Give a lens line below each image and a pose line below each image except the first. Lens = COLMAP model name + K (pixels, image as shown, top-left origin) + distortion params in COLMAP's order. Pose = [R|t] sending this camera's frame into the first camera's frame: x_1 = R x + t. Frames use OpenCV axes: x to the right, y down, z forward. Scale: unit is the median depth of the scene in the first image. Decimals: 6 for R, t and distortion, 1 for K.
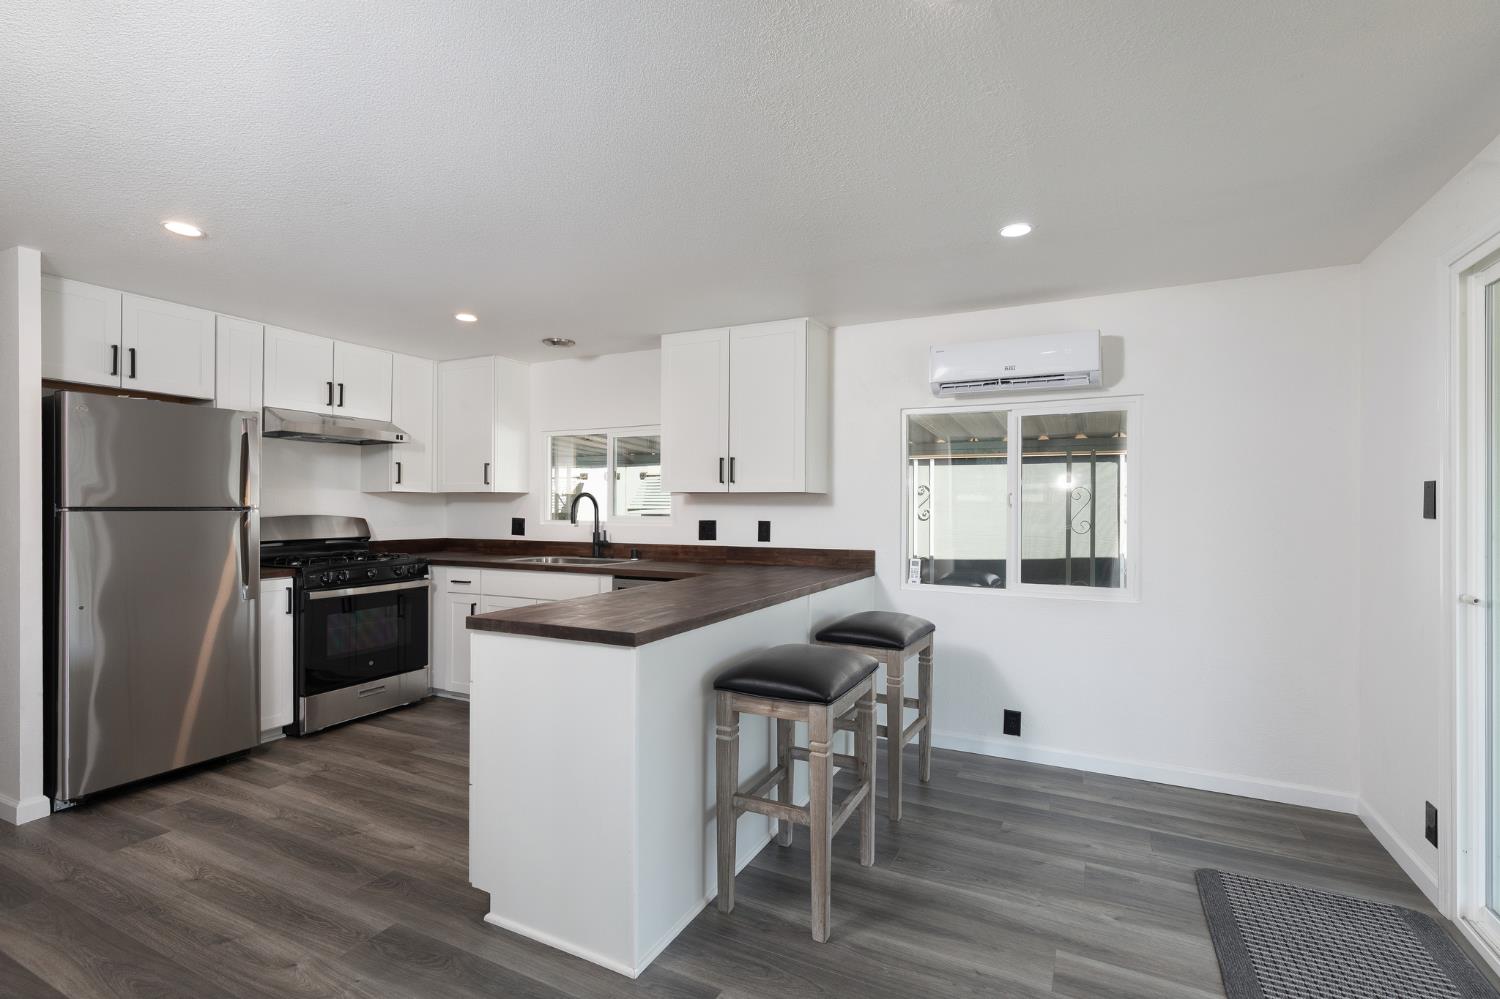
lens RADIAL K [[680.9, 0, 764.8], [0, 680.9, 501.9], [0, 0, 1]] dist [0.003095, 0.000118]
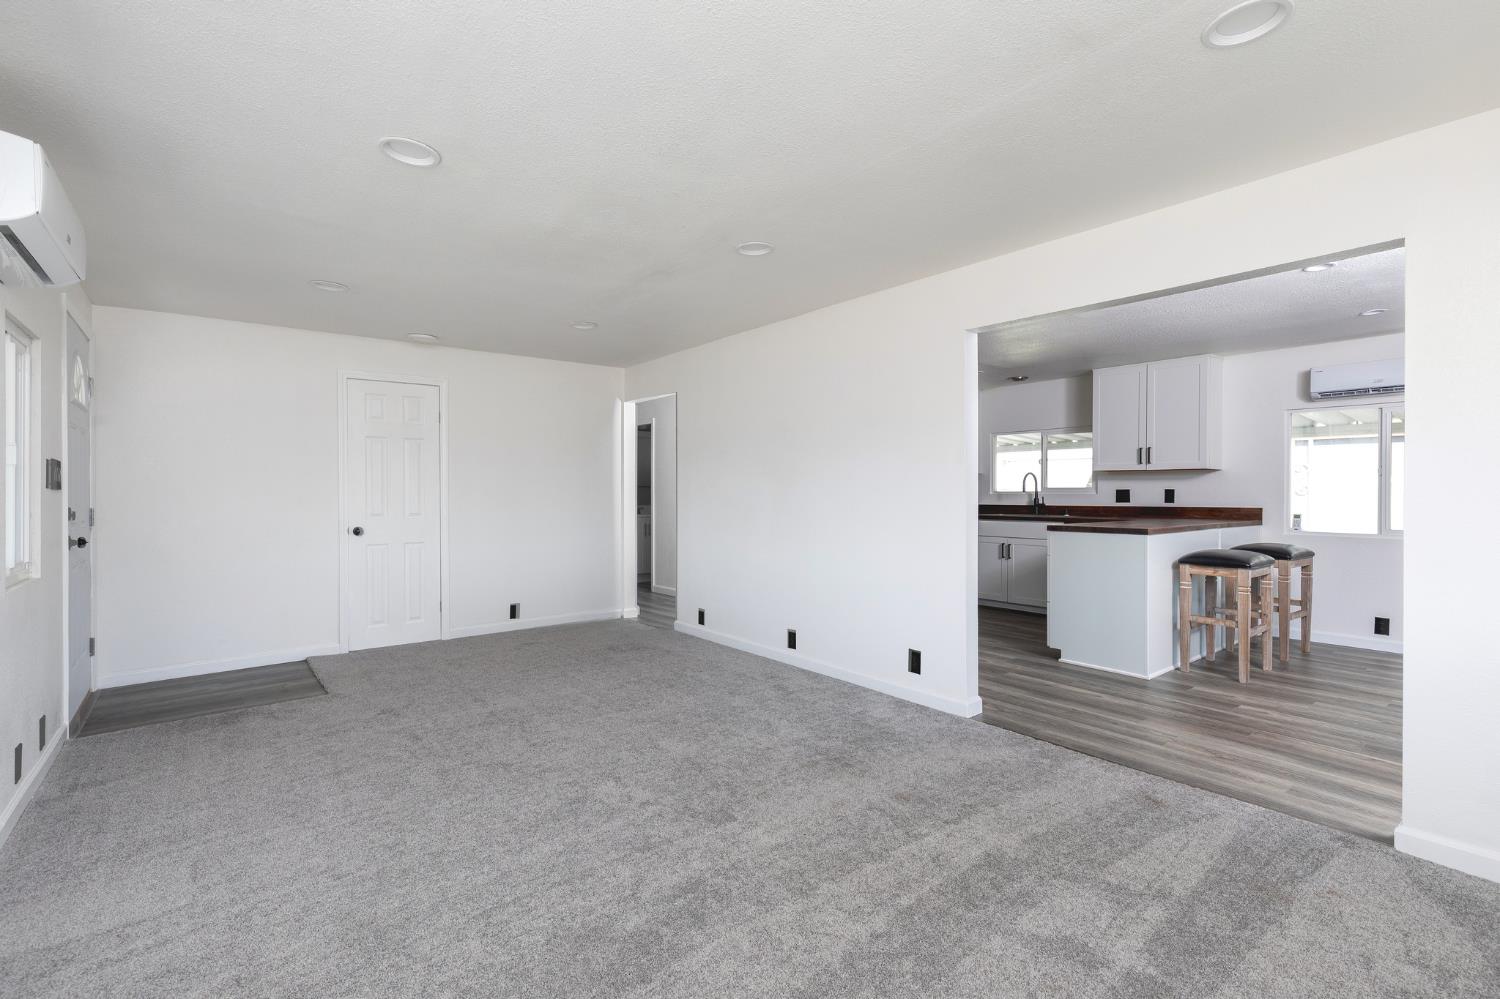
lens RADIAL K [[675.9, 0, 755.7], [0, 675.9, 495.3], [0, 0, 1]] dist [0.005010, -0.000037]
pose [[0.901781, -0.001423, -0.432190, -0.200557], [0.005072, 0.999961, 0.007292, 0.029744], [0.432163, -0.008768, 0.901753, -0.820778]]
